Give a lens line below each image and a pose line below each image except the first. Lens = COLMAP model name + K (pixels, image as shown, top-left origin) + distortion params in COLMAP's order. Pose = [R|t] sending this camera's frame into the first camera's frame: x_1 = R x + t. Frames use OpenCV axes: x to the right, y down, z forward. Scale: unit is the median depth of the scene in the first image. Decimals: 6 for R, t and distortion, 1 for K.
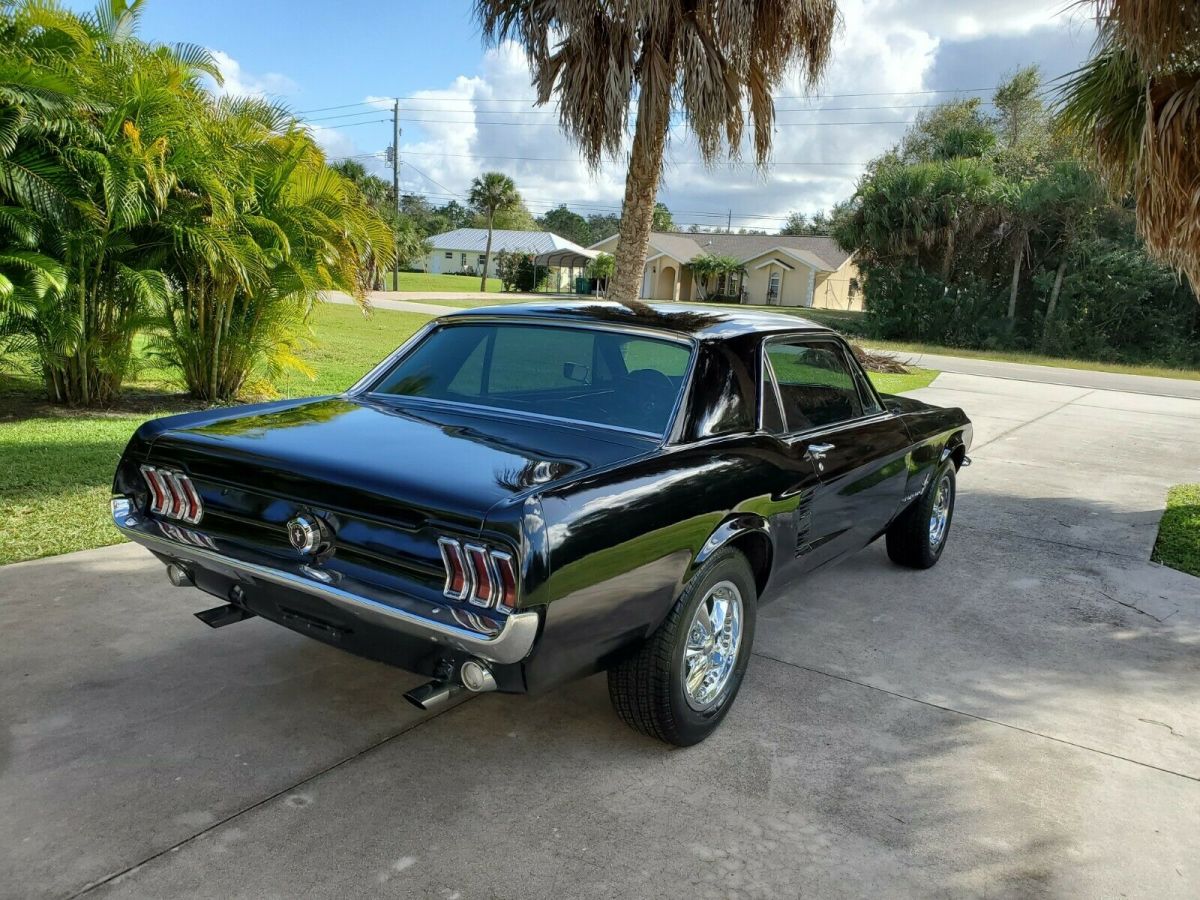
lens RADIAL K [[942.6, 0, 604.4], [0, 942.6, 447.1], [0, 0, 1]] dist [0.005808, 0.015680]
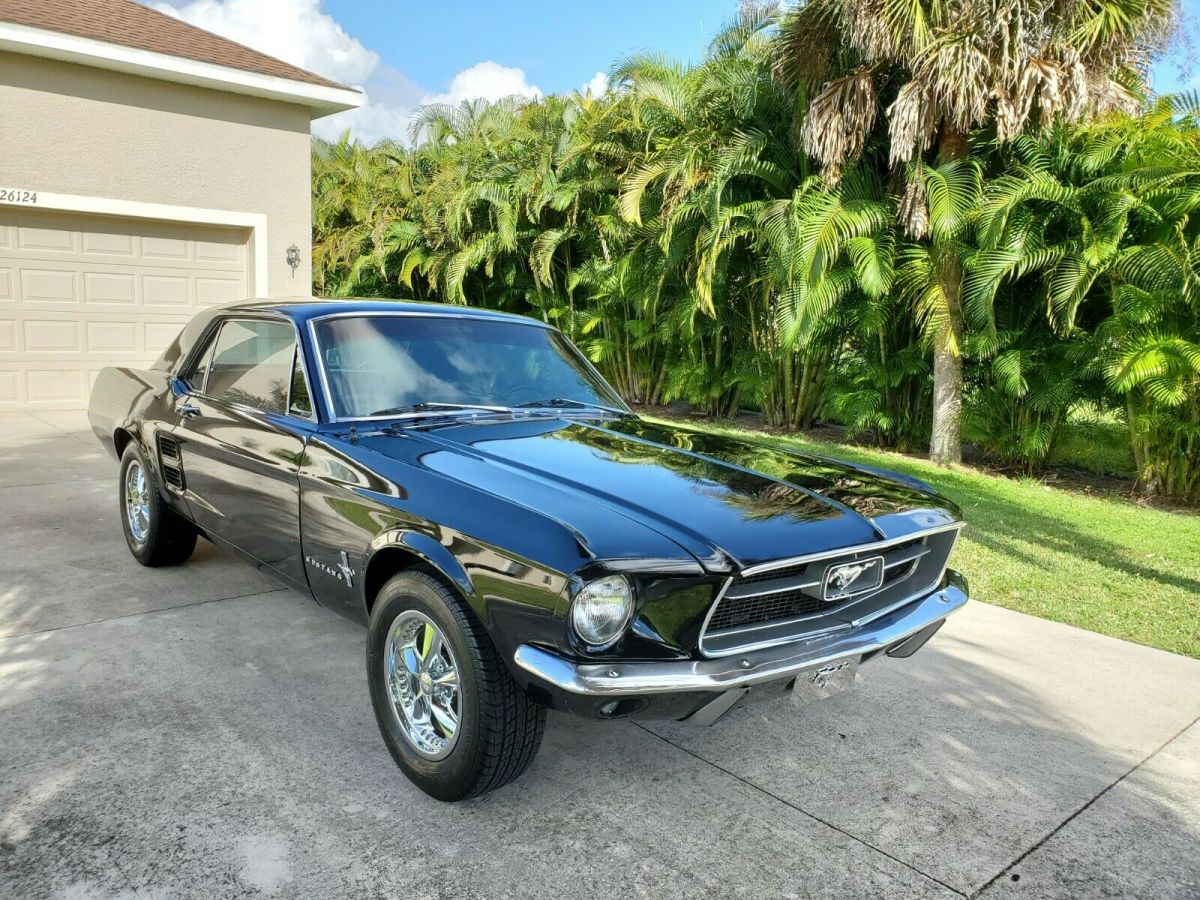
lens RADIAL K [[942.6, 0, 588.7], [0, 942.6, 456.5], [0, 0, 1]] dist [0.005808, 0.015680]
pose [[-0.276008, 0.060523, -0.959248, 0.890491], [-0.222135, 0.966979, 0.124927, -0.143128], [0.935134, 0.247564, -0.253450, 1.309640]]
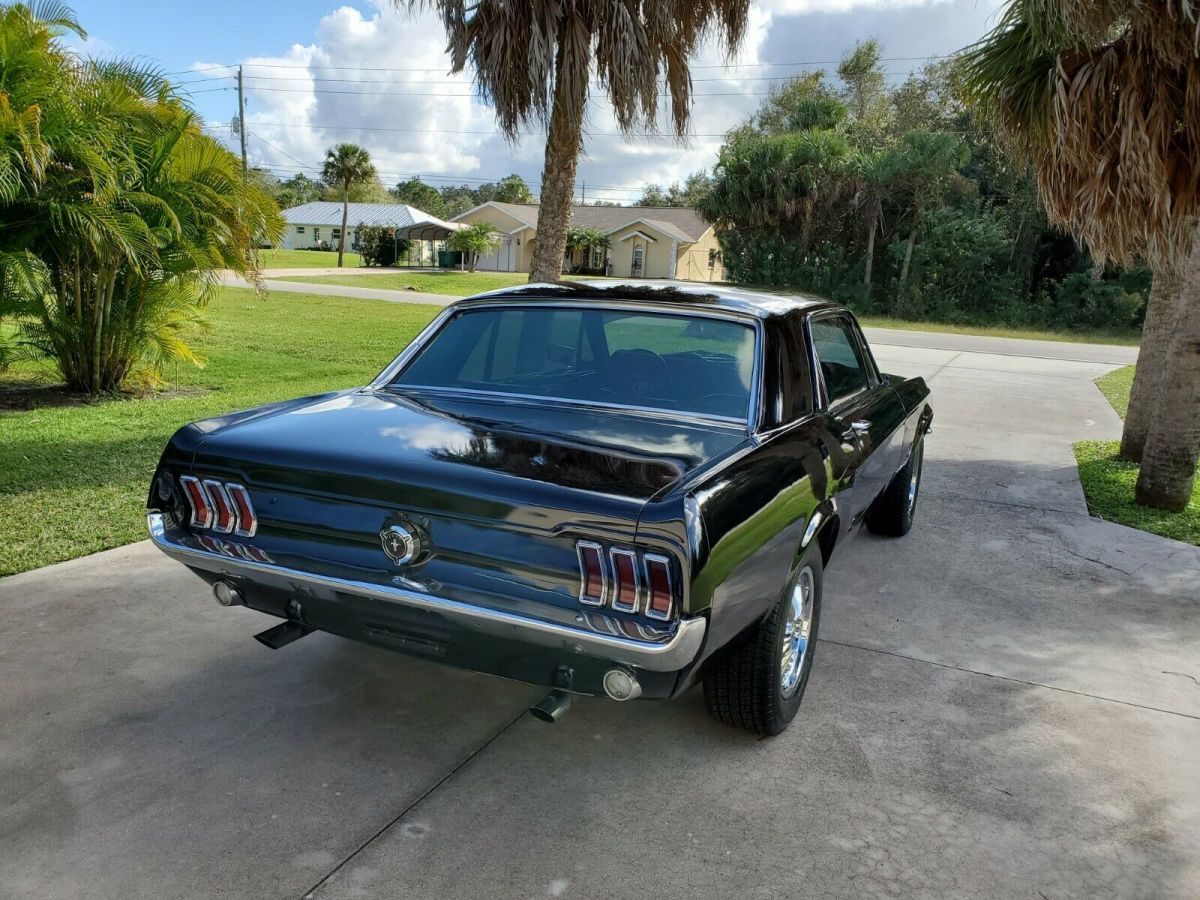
lens RADIAL K [[942.6, 0, 585.7], [0, 942.6, 451.0], [0, 0, 1]] dist [0.005808, 0.015680]
pose [[0.991190, -0.042460, 0.125456, -0.136993], [0.038449, 0.998674, 0.034221, -0.012548], [-0.126742, -0.029096, 0.991509, 0.035162]]
